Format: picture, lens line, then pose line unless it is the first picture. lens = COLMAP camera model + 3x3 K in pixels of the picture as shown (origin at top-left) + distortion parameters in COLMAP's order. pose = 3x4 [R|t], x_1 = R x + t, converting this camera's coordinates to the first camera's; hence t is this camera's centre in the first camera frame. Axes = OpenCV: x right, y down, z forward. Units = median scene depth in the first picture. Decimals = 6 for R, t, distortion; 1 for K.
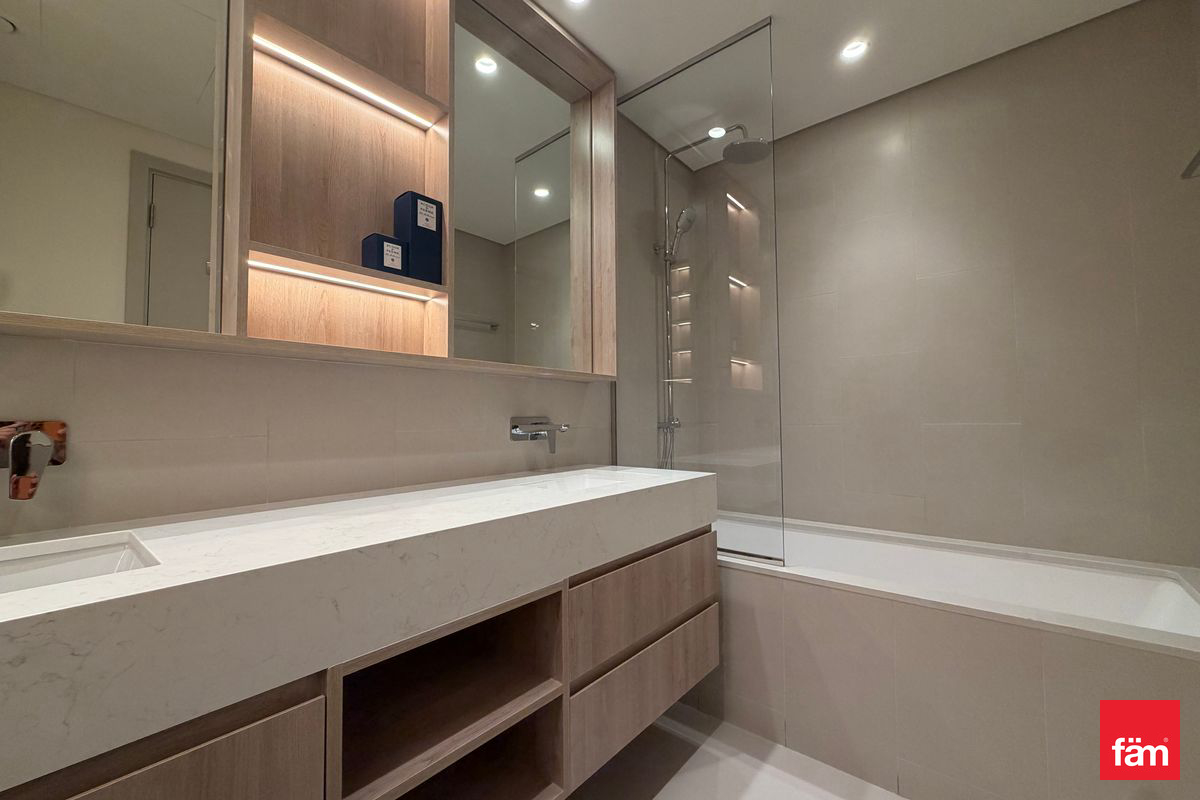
lens RADIAL K [[478.4, 0, 595.5], [0, 478.4, 401.4], [0, 0, 1]] dist [-0.000015, -0.000041]
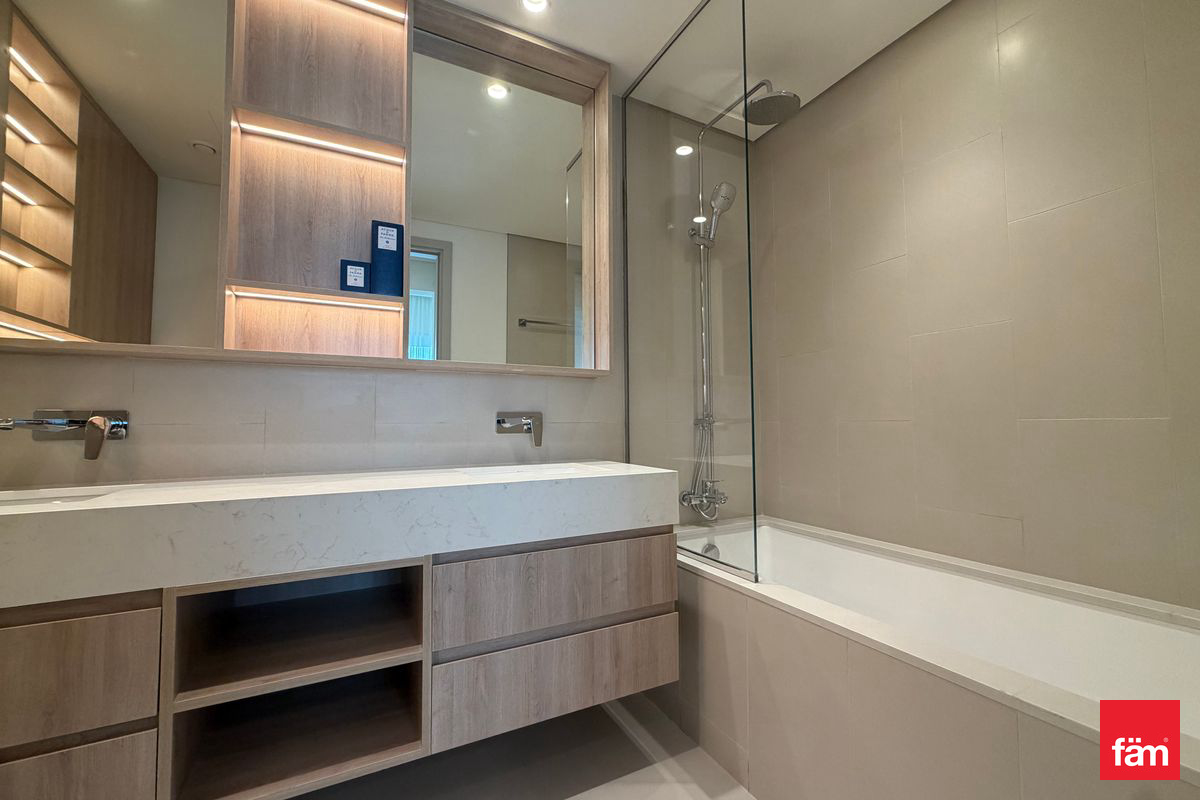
lens RADIAL K [[479.8, 0, 594.9], [0, 479.8, 399.3], [0, 0, 1]] dist [-0.001771, -0.000150]
pose [[0.922602, -0.015182, -0.385454, 0.557658], [0.011832, 0.999869, -0.011061, 0.025831], [0.385571, 0.005645, 0.922661, 0.108131]]
